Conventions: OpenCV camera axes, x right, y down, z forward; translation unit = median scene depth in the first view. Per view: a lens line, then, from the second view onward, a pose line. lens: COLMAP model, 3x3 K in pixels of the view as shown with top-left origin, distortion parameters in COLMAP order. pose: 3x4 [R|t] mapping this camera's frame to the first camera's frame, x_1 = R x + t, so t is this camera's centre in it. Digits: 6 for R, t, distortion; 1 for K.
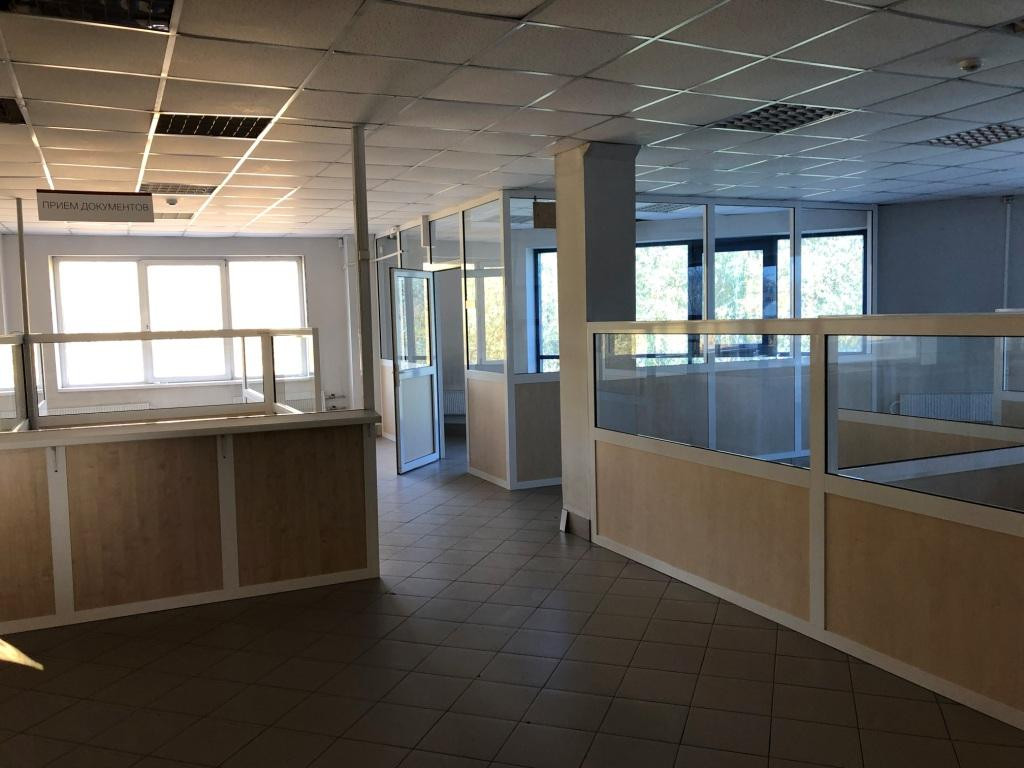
lens RADIAL K [[831.9, 0, 512.1], [0, 831.9, 390.2], [0, 0, 1]] dist [0.047702, -0.044308]
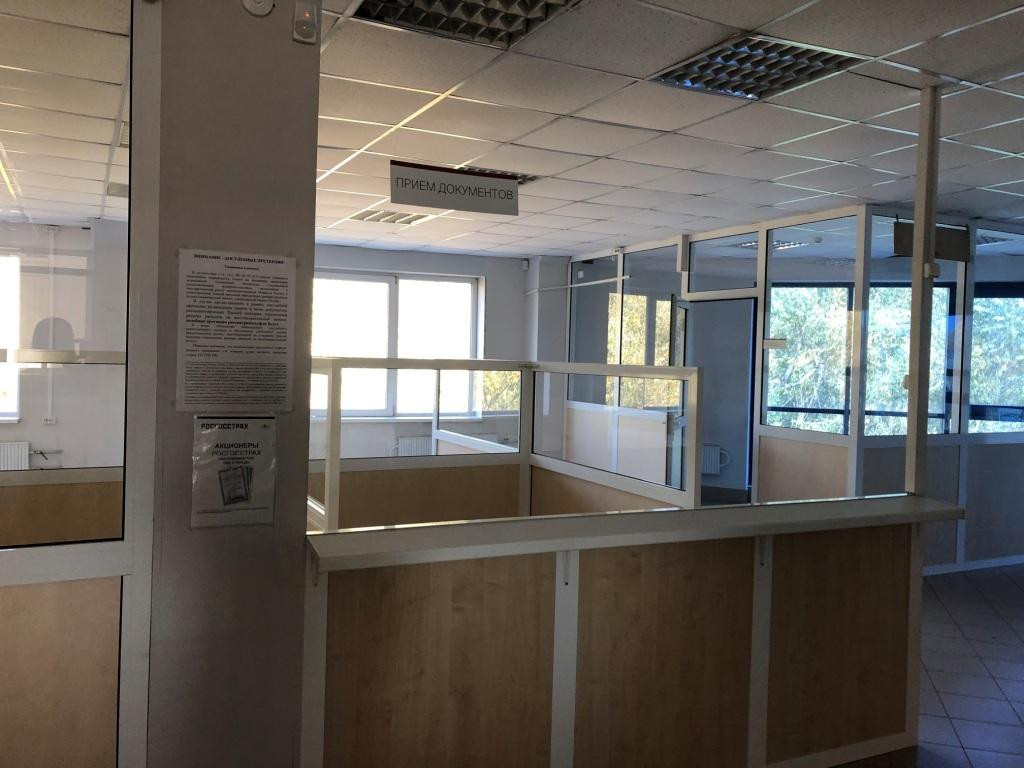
lens RADIAL K [[831.9, 0, 508.6], [0, 831.9, 372.6], [0, 0, 1]] dist [0.047702, -0.044308]
pose [[0.998309, 0.051784, 0.026411, -0.293404], [-0.049946, 0.996565, -0.066065, -0.007820], [-0.029741, 0.064634, 0.997466, 0.178313]]
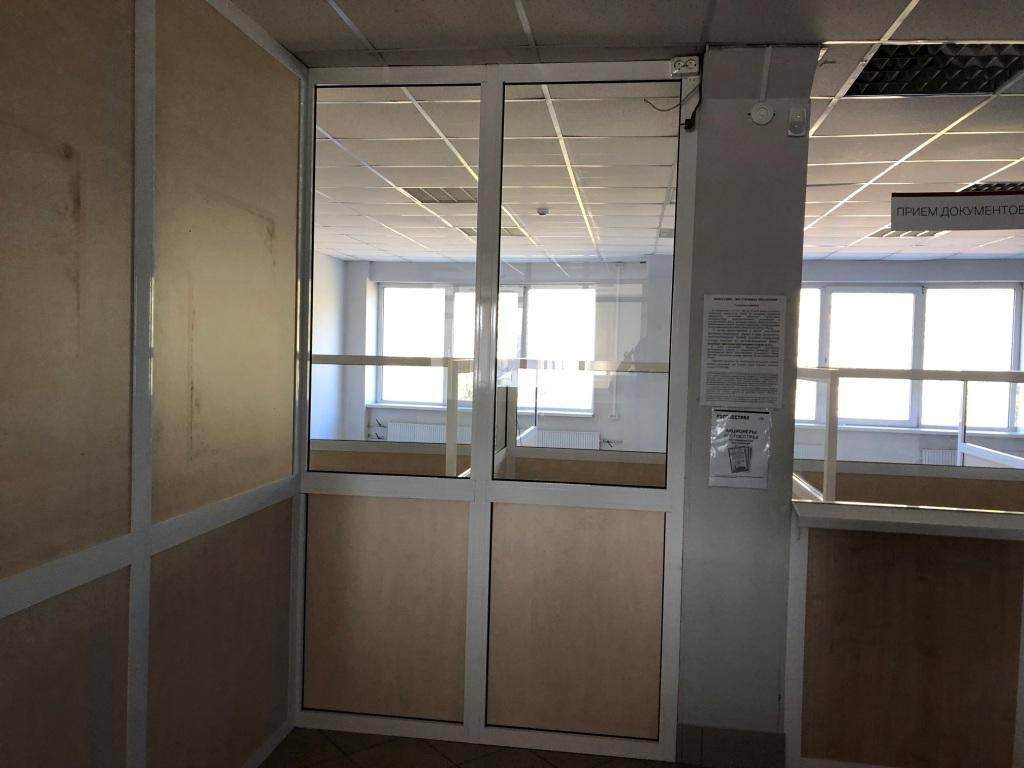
lens RADIAL K [[831.9, 0, 516.0], [0, 831.9, 382.1], [0, 0, 1]] dist [0.047702, -0.044308]
pose [[0.831789, 0.068536, -0.550844, -0.252491], [-0.095498, 0.995221, -0.020378, -0.002861], [0.546815, 0.069555, 0.834359, 0.082747]]
